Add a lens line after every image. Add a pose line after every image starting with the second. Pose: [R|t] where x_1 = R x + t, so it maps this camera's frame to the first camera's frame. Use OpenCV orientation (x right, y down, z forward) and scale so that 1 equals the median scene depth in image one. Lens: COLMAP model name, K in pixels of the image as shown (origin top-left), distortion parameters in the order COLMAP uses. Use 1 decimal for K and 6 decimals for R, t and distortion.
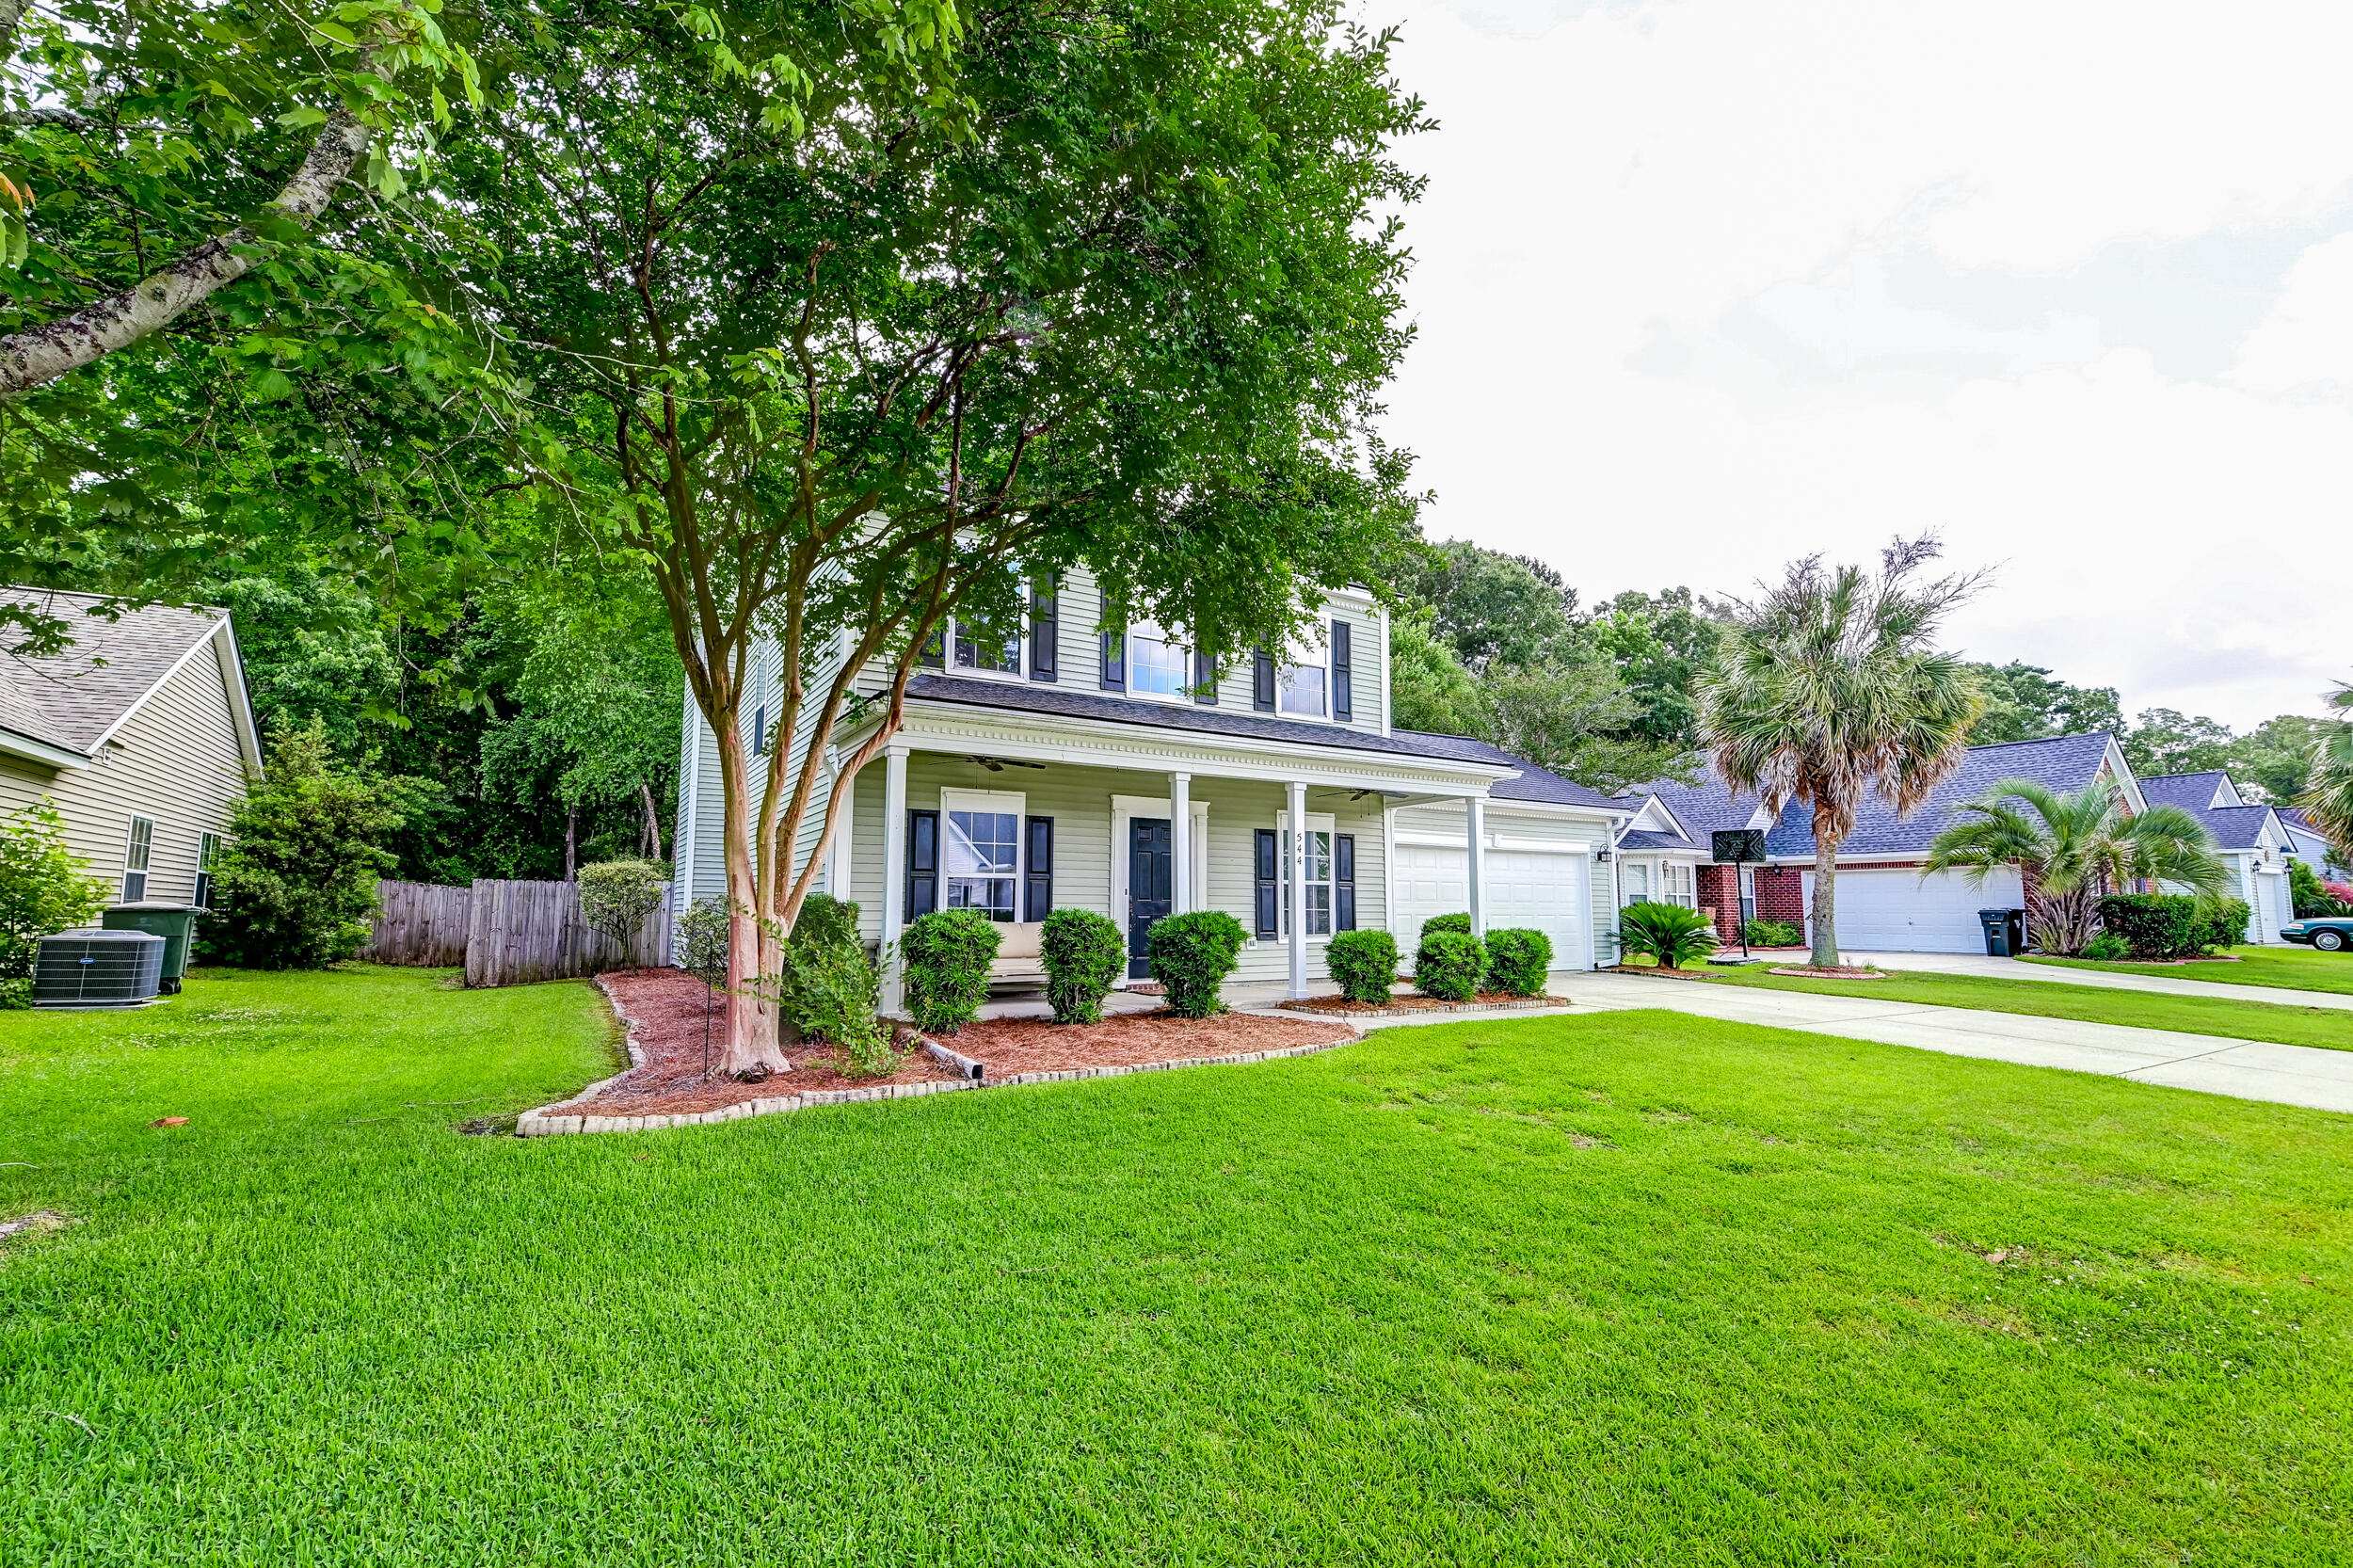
lens RADIAL K [[1067.4, 0, 1172.8], [0, 1067.4, 782.3], [0, 0, 1]] dist [-0.000948, -0.000290]
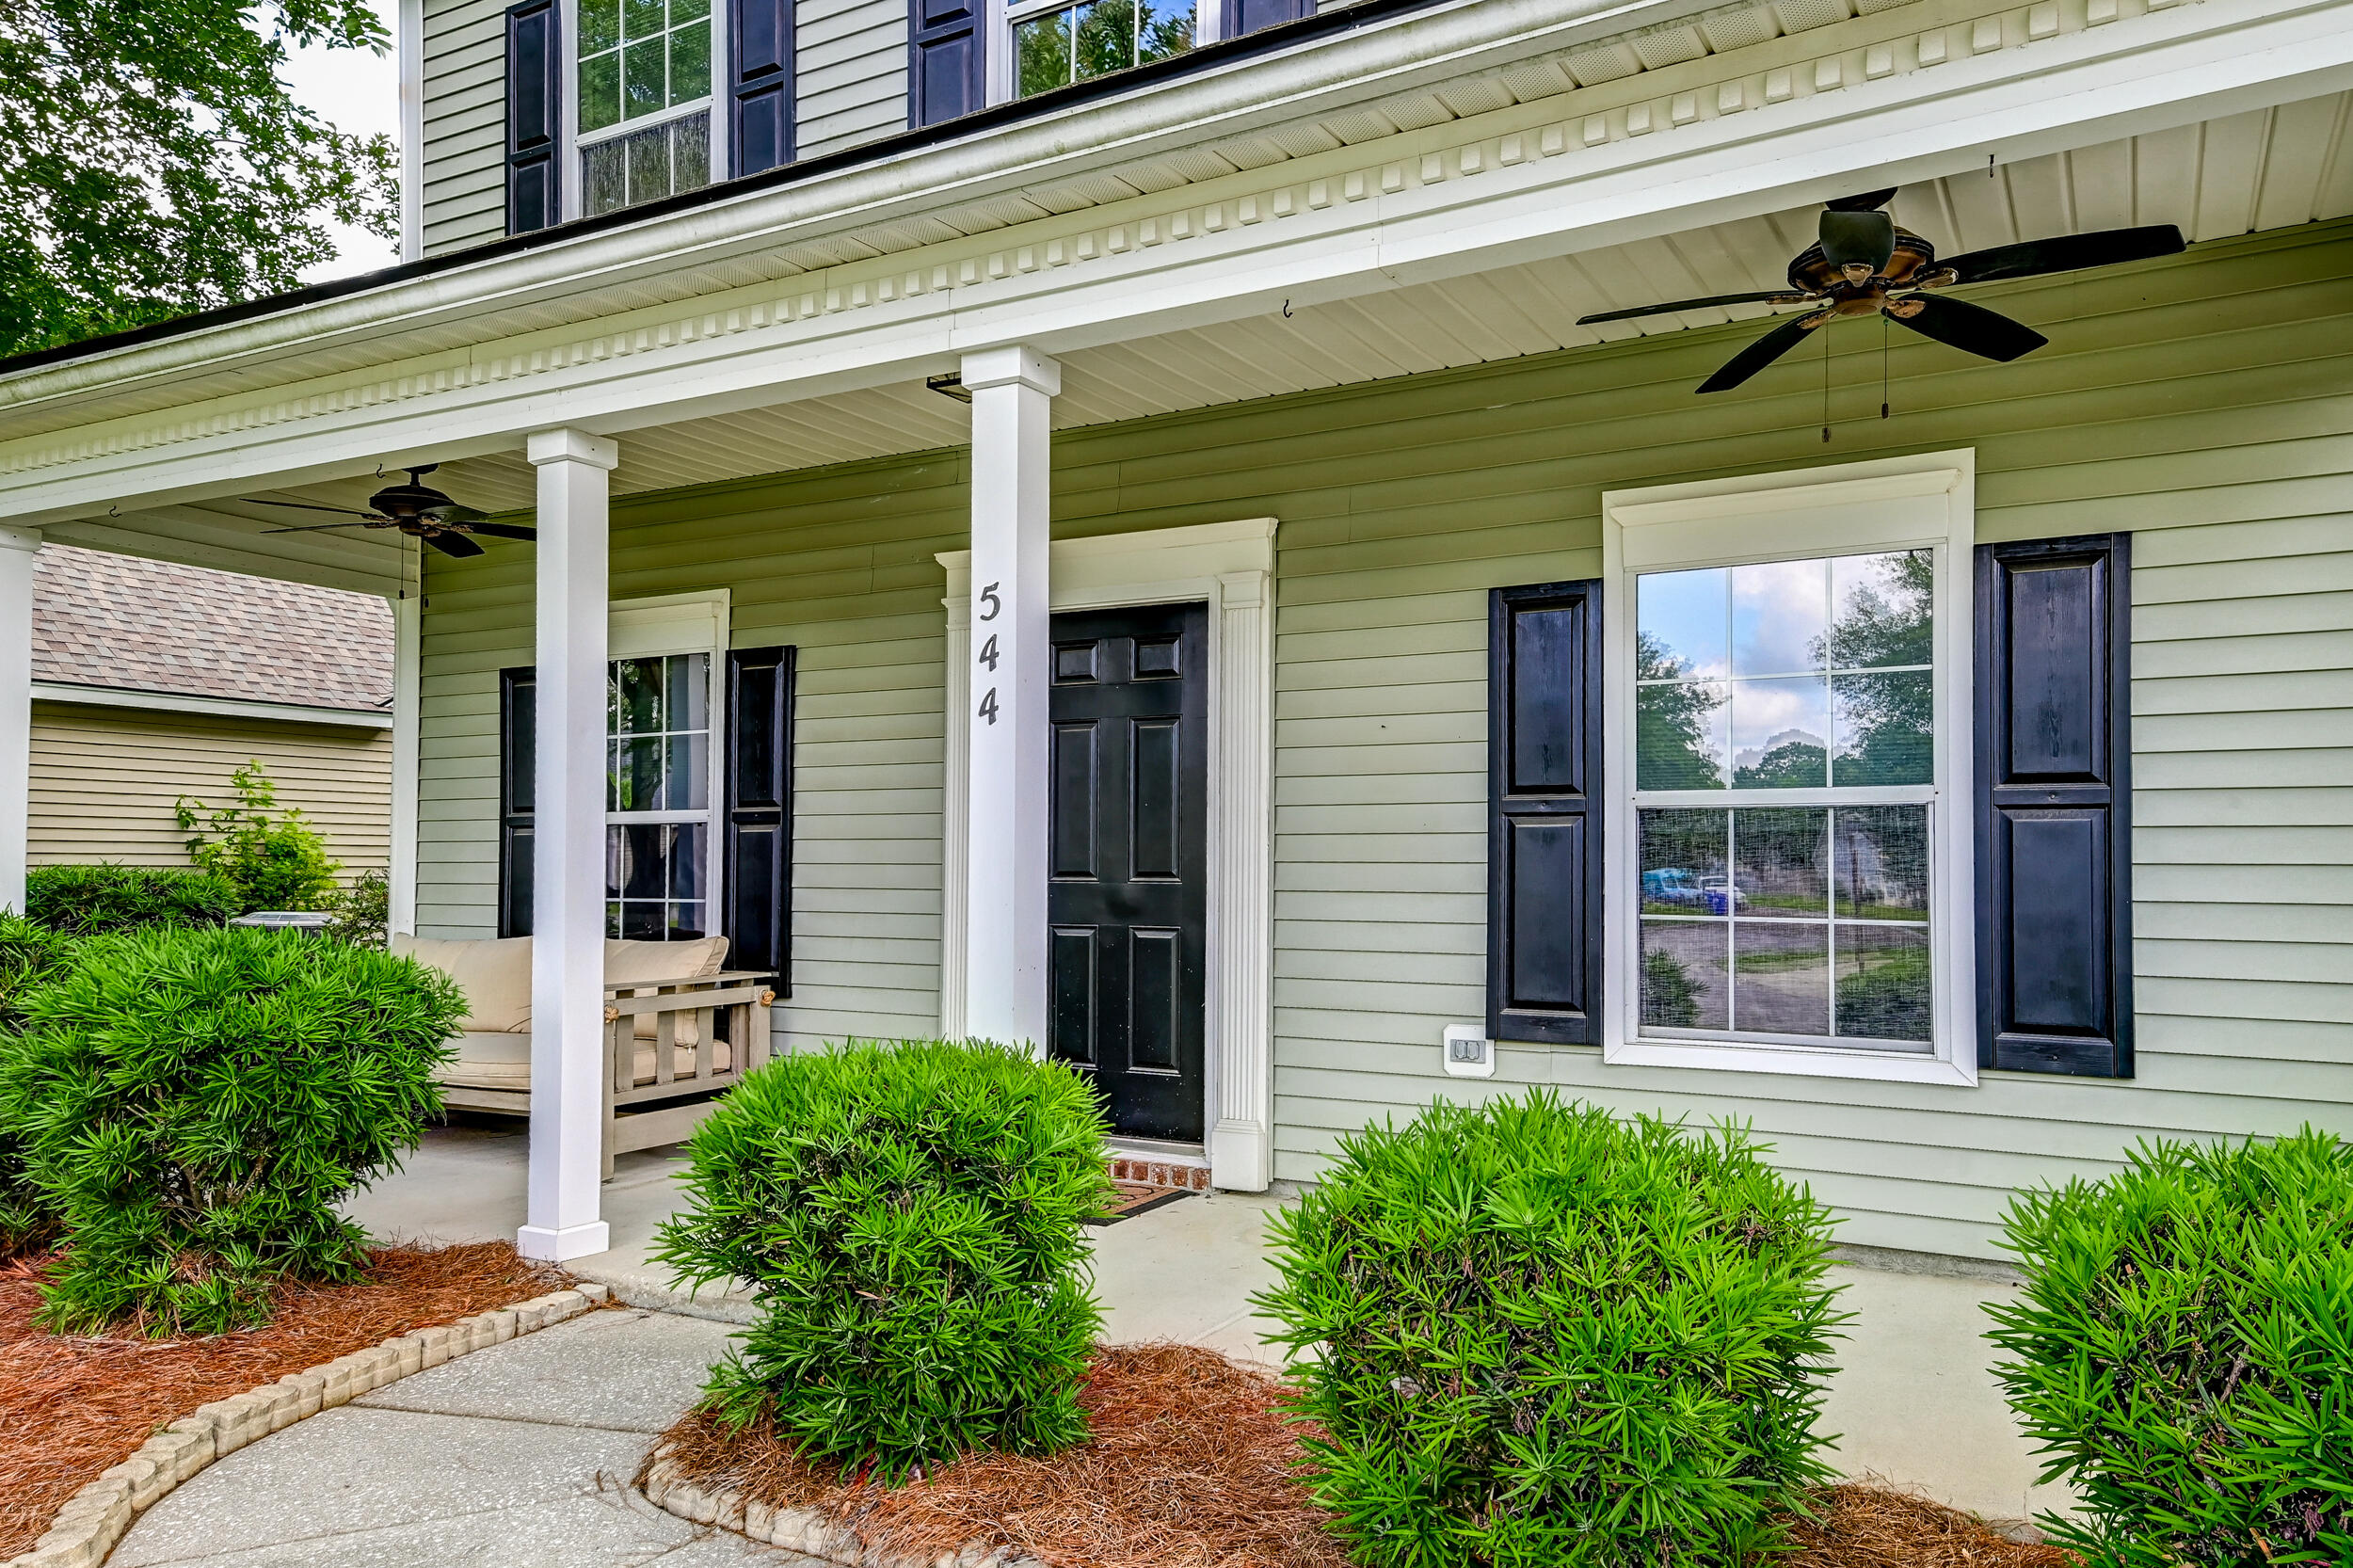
lens RADIAL K [[1553.7, 0, 1206.7], [0, 1553.7, 776.5], [0, 0, 1]] dist [0.060342, 0.000378]
pose [[0.492220, -0.058621, -0.868495, 0.348292], [0.099006, 0.995026, -0.011050, 0.083272], [0.864822, -0.080547, 0.495575, 0.764925]]
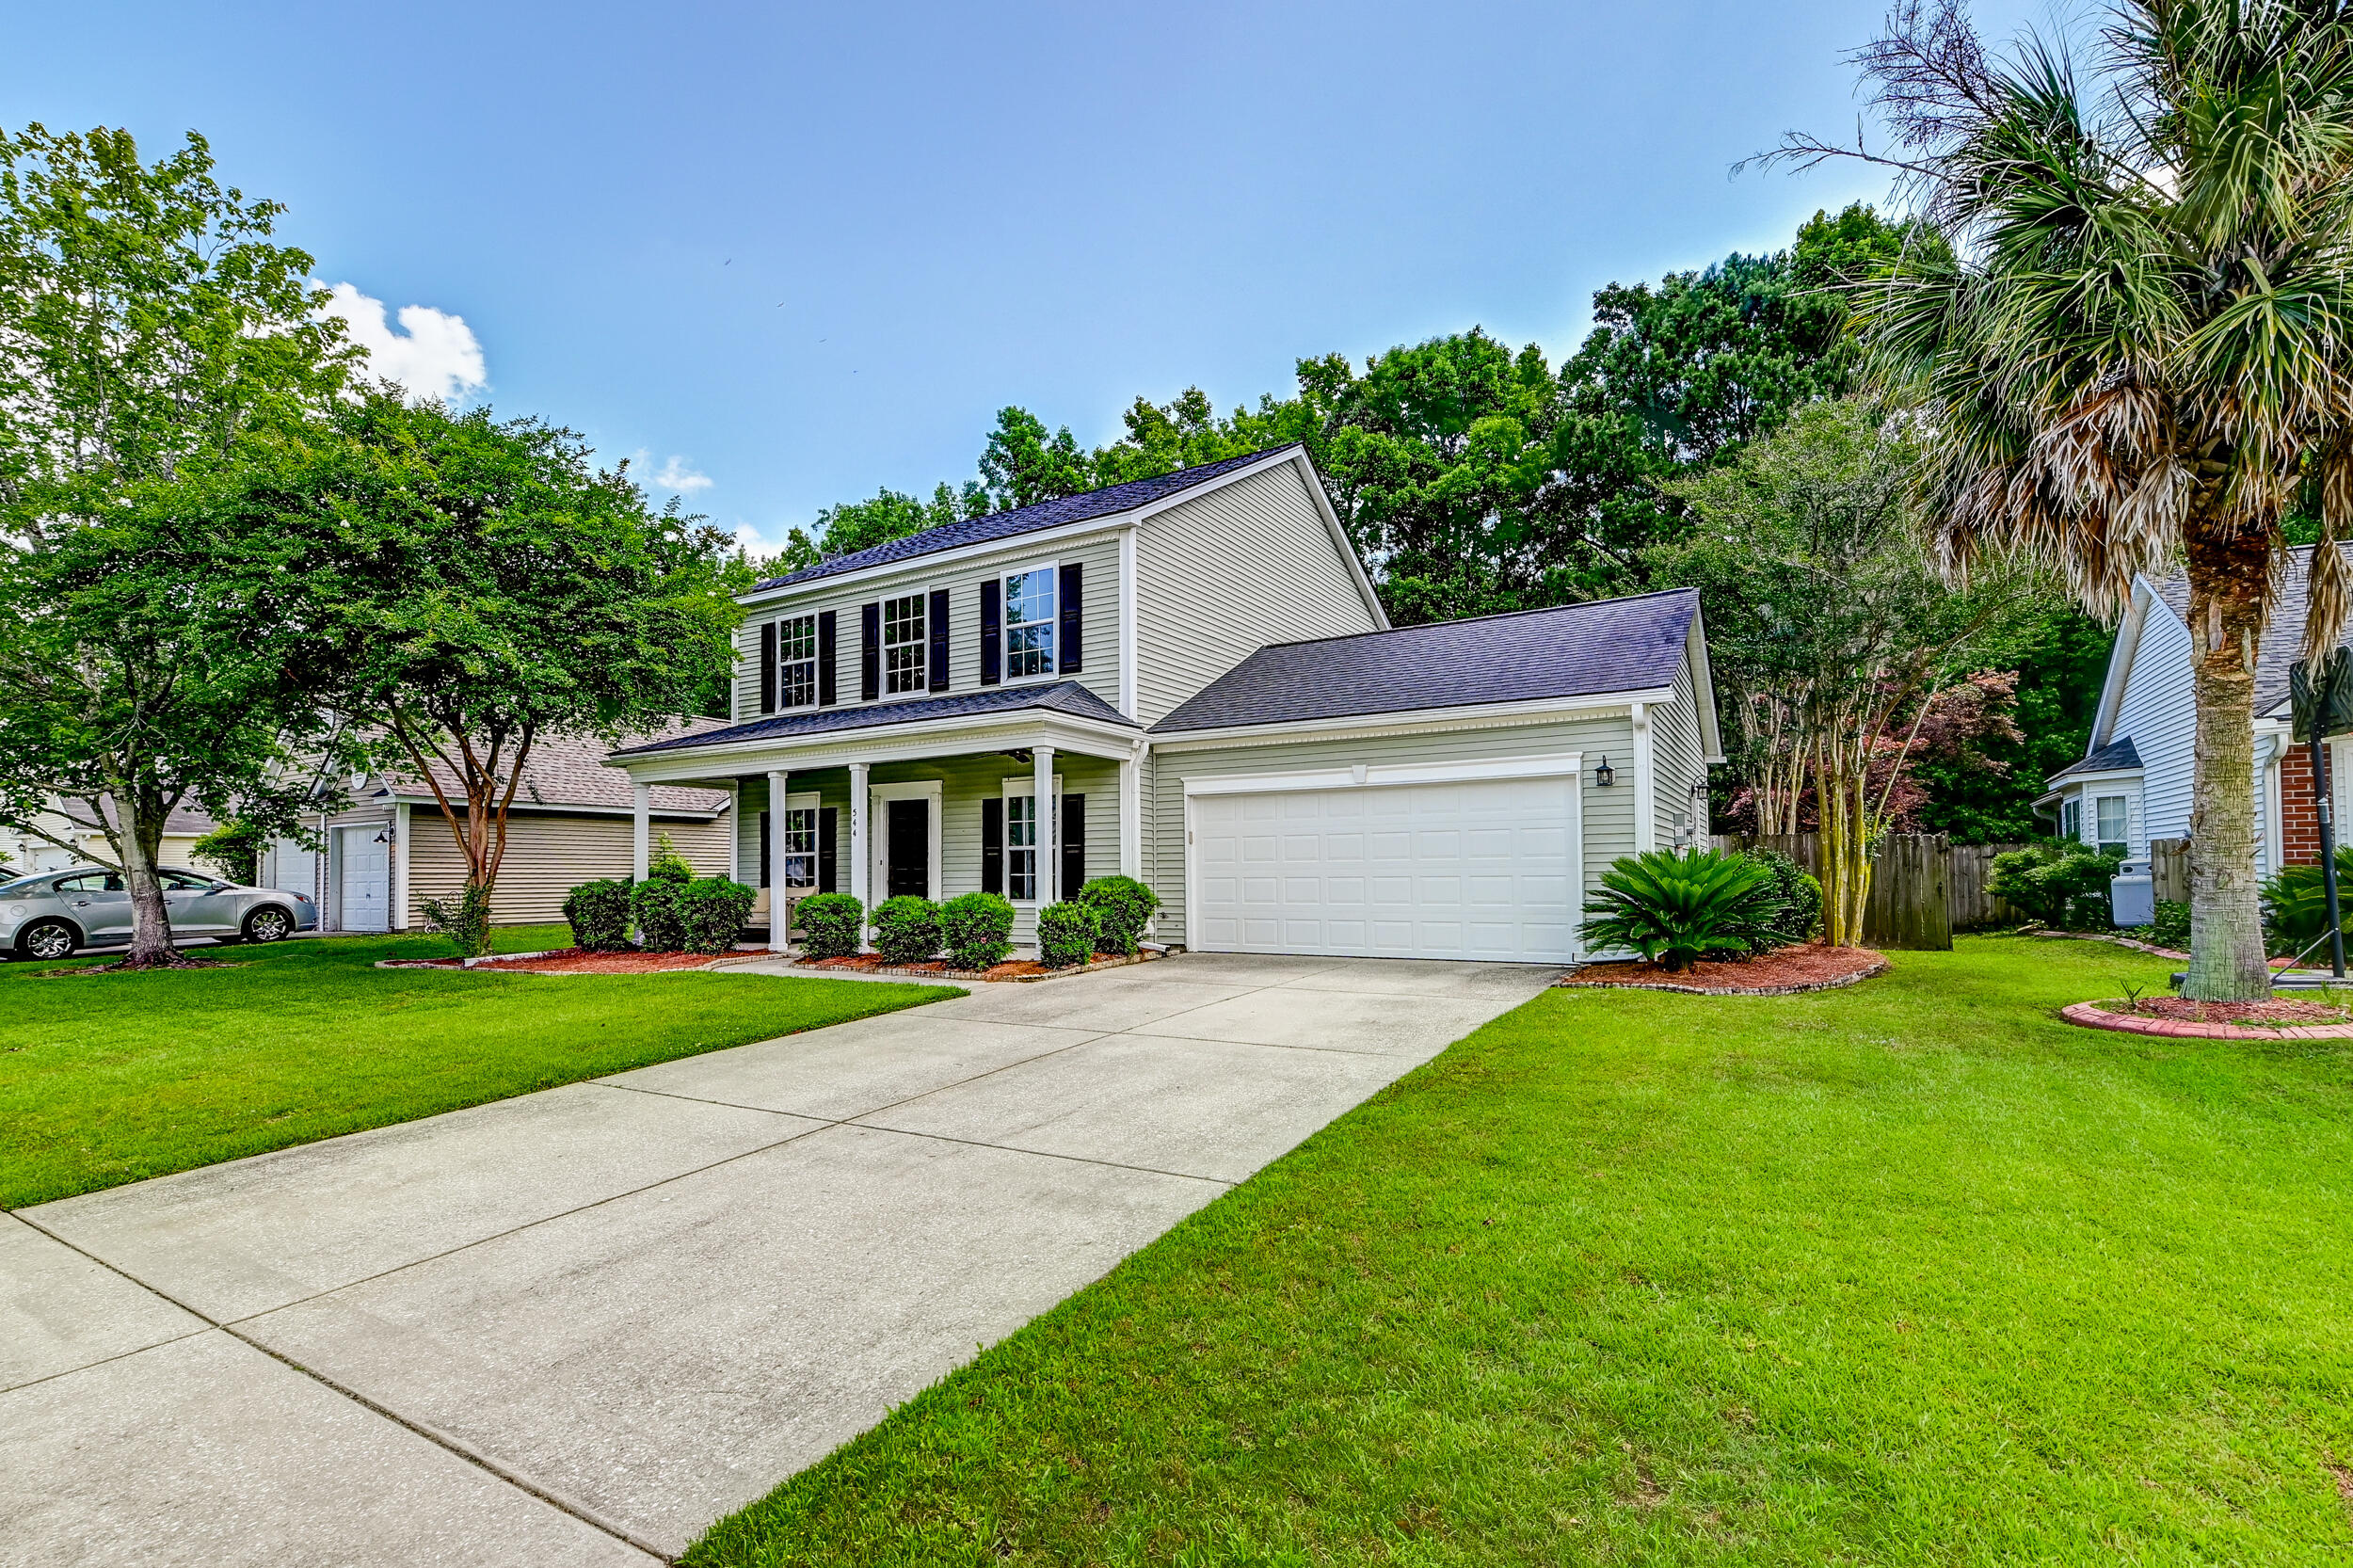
lens RADIAL K [[1067.4, 0, 1172.8], [0, 1067.4, 782.3], [0, 0, 1]] dist [-0.000948, -0.000290]
pose [[0.449585, -0.086588, -0.889031, 1.093171], [0.119129, 0.992212, -0.036394, 0.086922], [0.885258, -0.089547, 0.456398, 0.686767]]
